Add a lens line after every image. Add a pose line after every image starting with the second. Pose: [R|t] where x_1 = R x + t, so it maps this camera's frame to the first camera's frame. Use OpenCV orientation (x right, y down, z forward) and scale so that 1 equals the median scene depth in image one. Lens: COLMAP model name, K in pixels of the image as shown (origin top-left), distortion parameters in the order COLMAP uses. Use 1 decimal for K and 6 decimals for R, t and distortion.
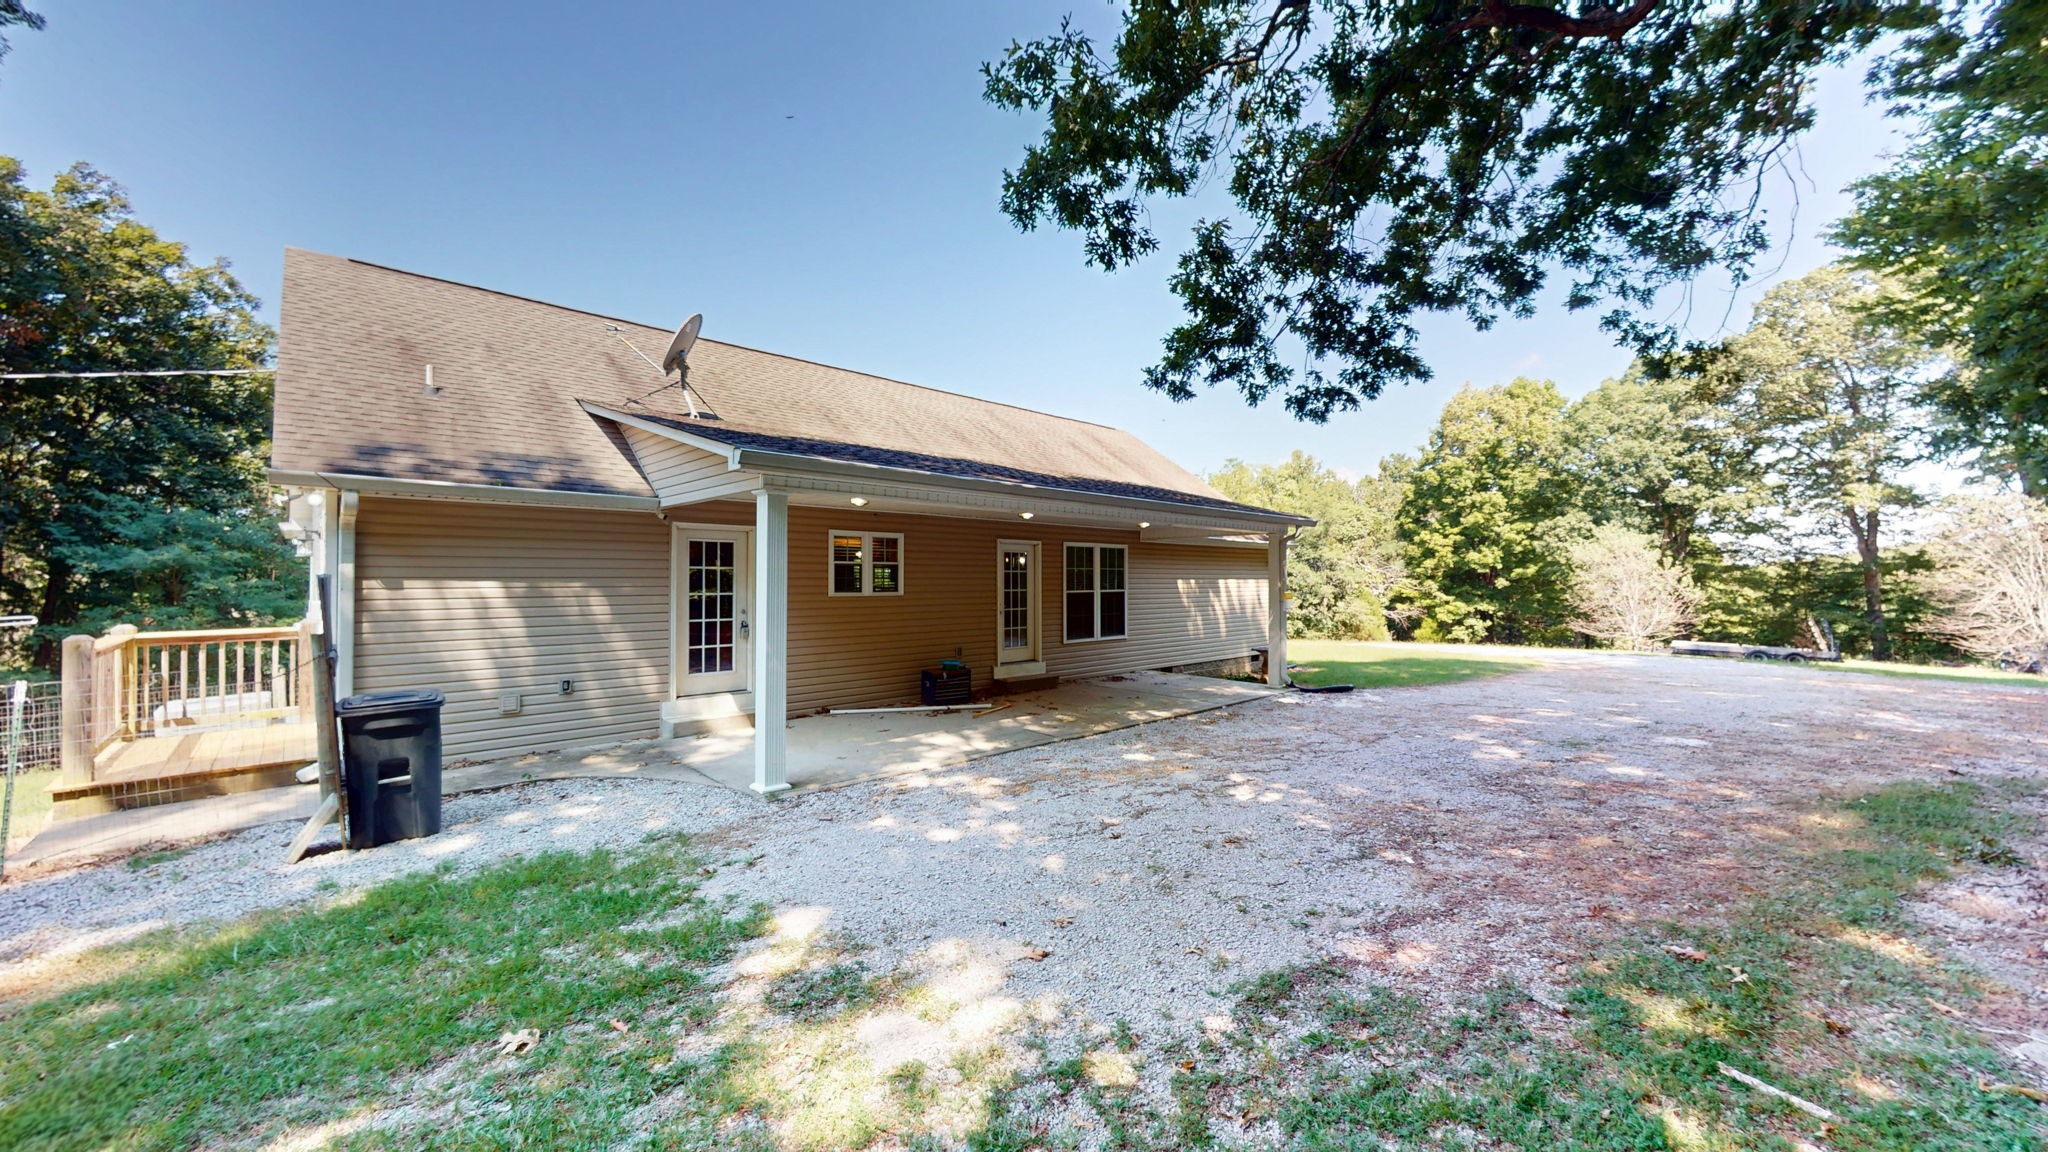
lens RADIAL K [[751.9, 0, 1021.7], [0, 751.9, 574.5], [0, 0, 1]] dist [-0.005242, 0.000590]
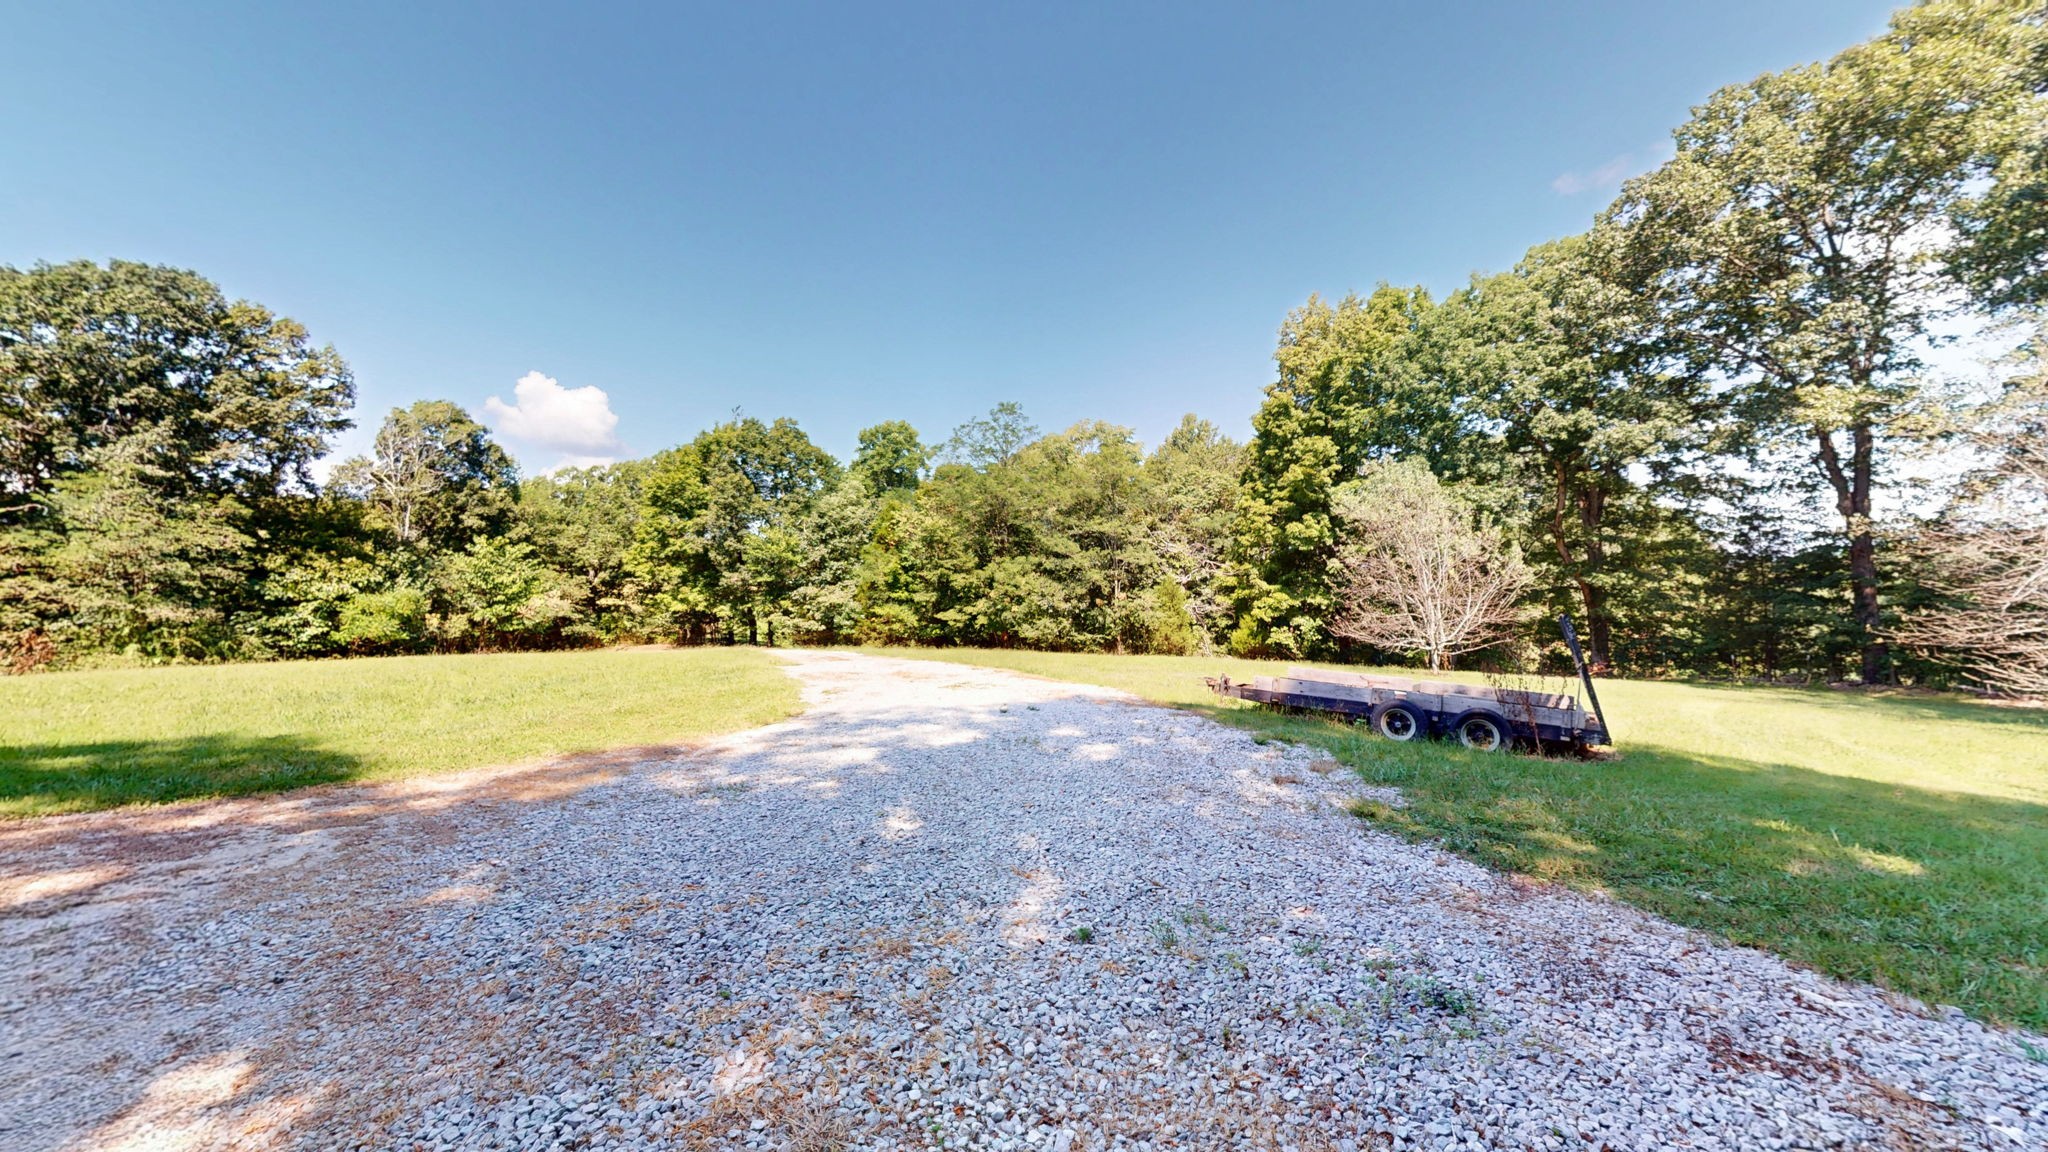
lens RADIAL K [[751.9, 0, 1026.3], [0, 751.9, 577.1], [0, 0, 1]] dist [-0.005242, 0.000590]
pose [[0.999703, -0.000605, -0.024368, 0.368382], [0.000760, 0.999979, 0.006361, 0.017413], [0.024364, -0.006377, 0.999683, 0.286370]]
